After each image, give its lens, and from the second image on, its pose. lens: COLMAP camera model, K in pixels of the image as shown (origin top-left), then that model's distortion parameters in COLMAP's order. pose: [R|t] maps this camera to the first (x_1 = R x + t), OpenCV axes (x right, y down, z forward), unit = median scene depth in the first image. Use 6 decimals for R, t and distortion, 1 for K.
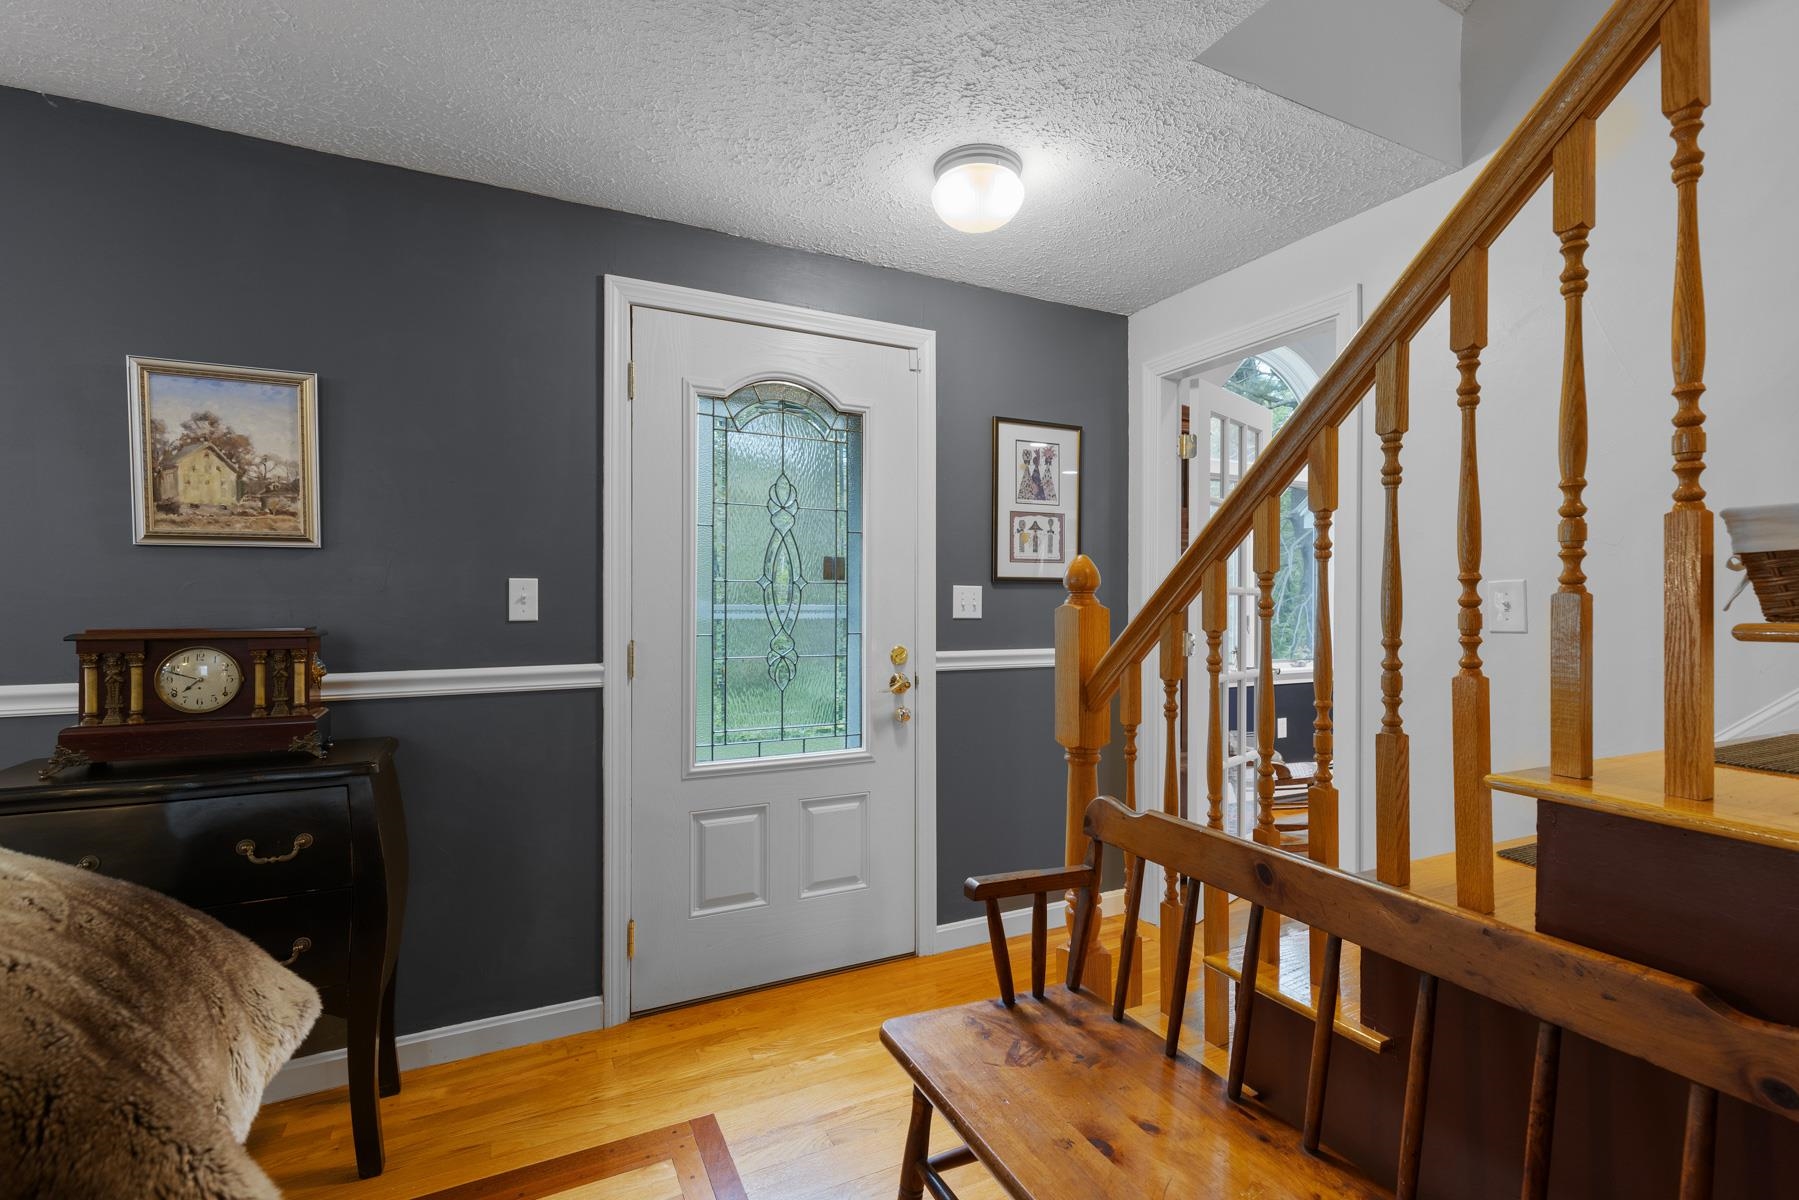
lens RADIAL K [[807.8, 0, 914.0], [0, 807.8, 605.0], [0, 0, 1]] dist [0.007542, -0.001517]
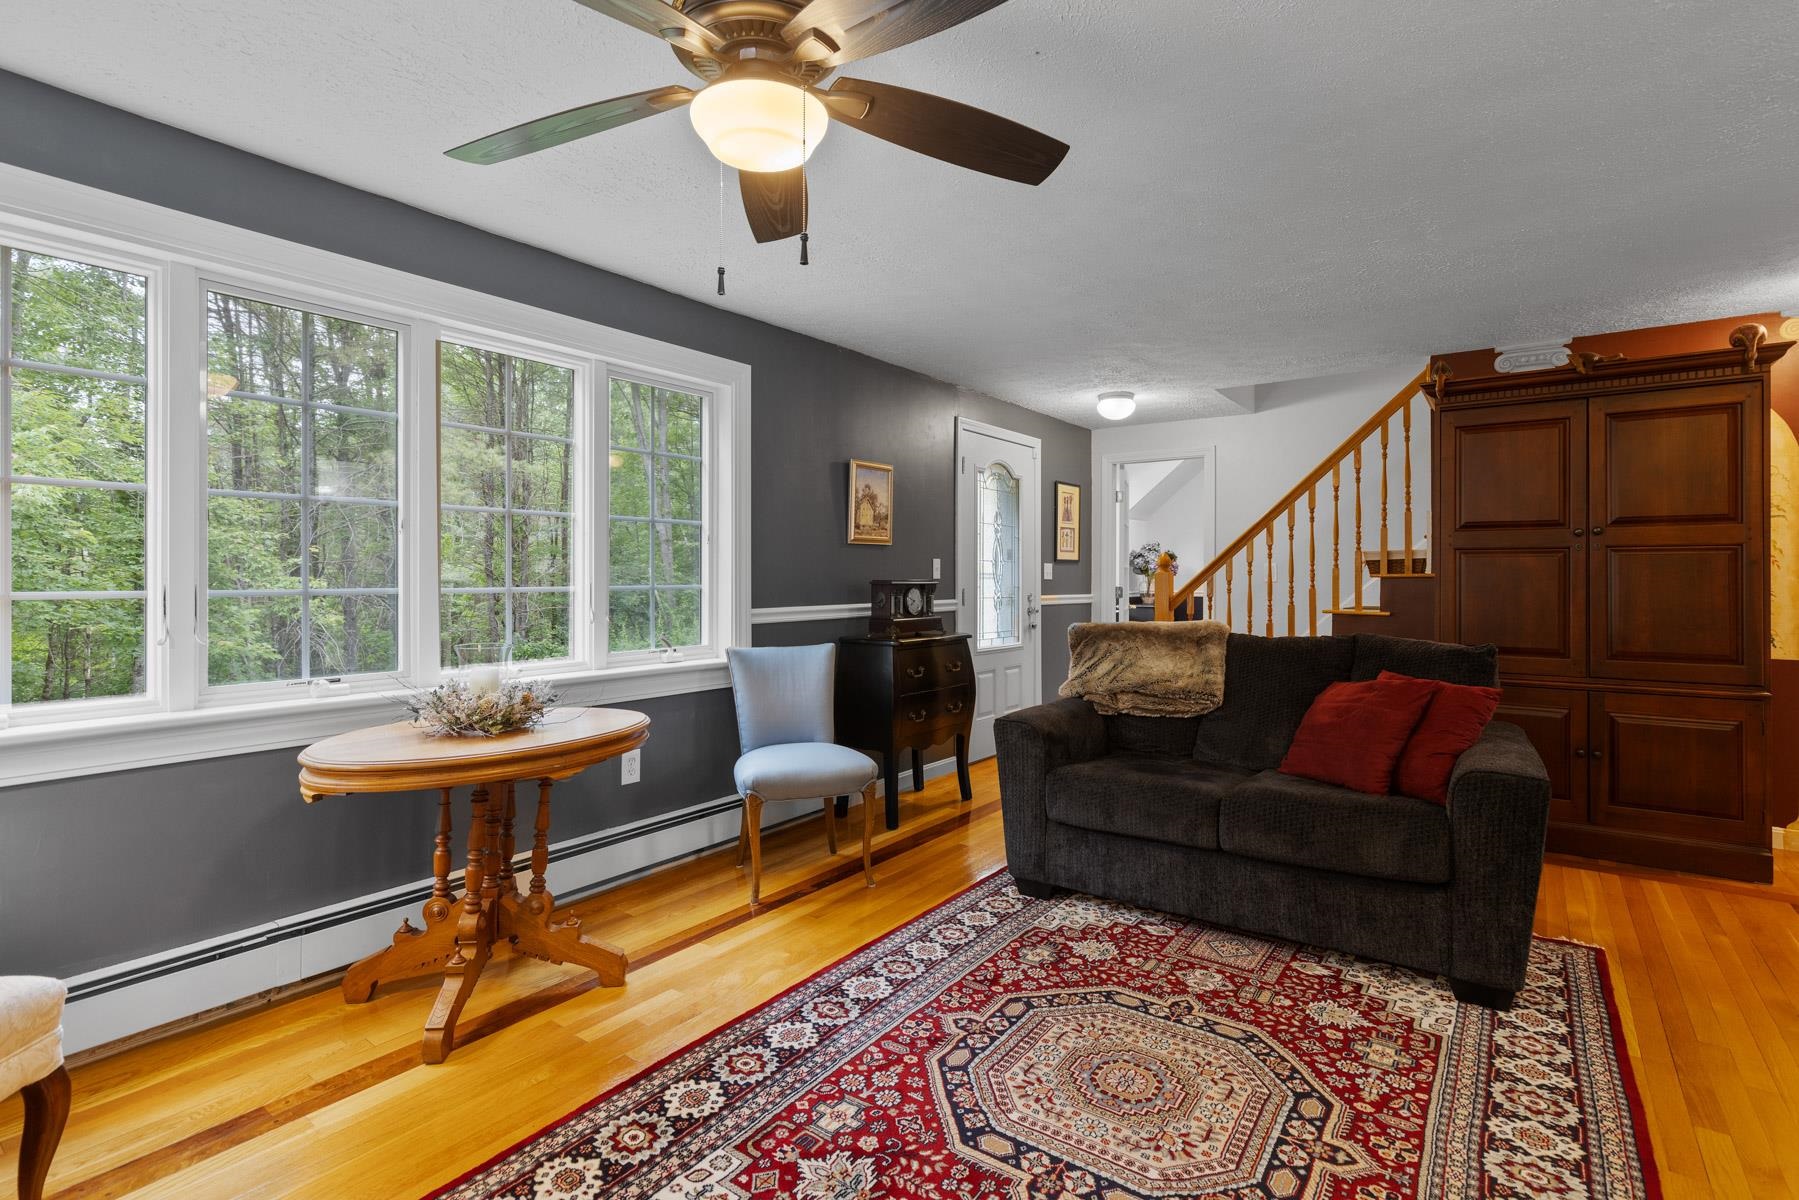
lens RADIAL K [[846.8, 0, 910.8], [0, 846.8, 577.5], [0, 0, 1]] dist [-0.004179, 0.000045]
pose [[0.889964, 0.000437, 0.456031, -1.865002], [0.000929, 0.999996, -0.002771, 0.026258], [-0.456030, 0.002890, 0.889960, -1.138803]]
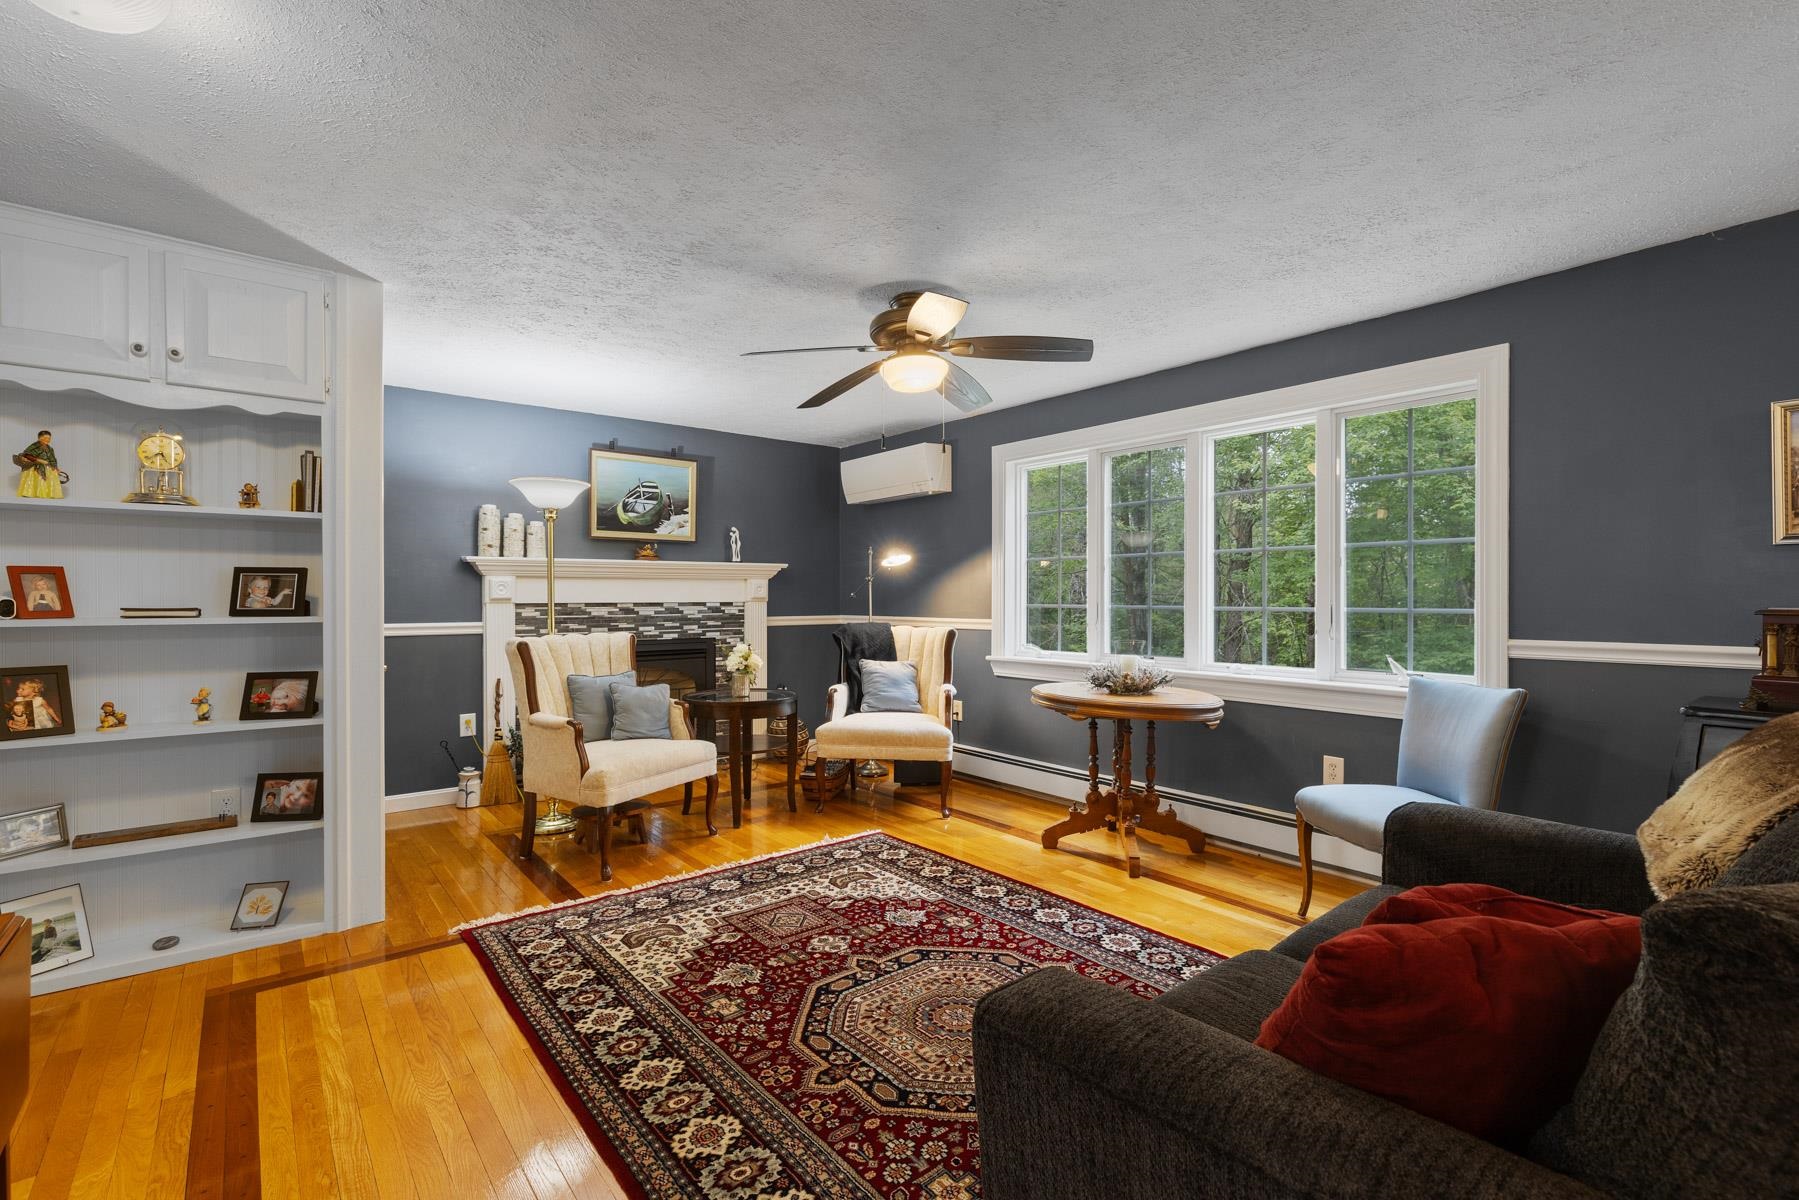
lens RADIAL K [[807.8, 0, 904.4], [0, 807.8, 607.9], [0, 0, 1]] dist [0.007542, -0.001517]
pose [[0.213738, 0.016339, -0.976754, 0.032283], [-0.003179, 0.999866, 0.016030, 0.011405], [0.976886, -0.000321, 0.213762, -0.661421]]
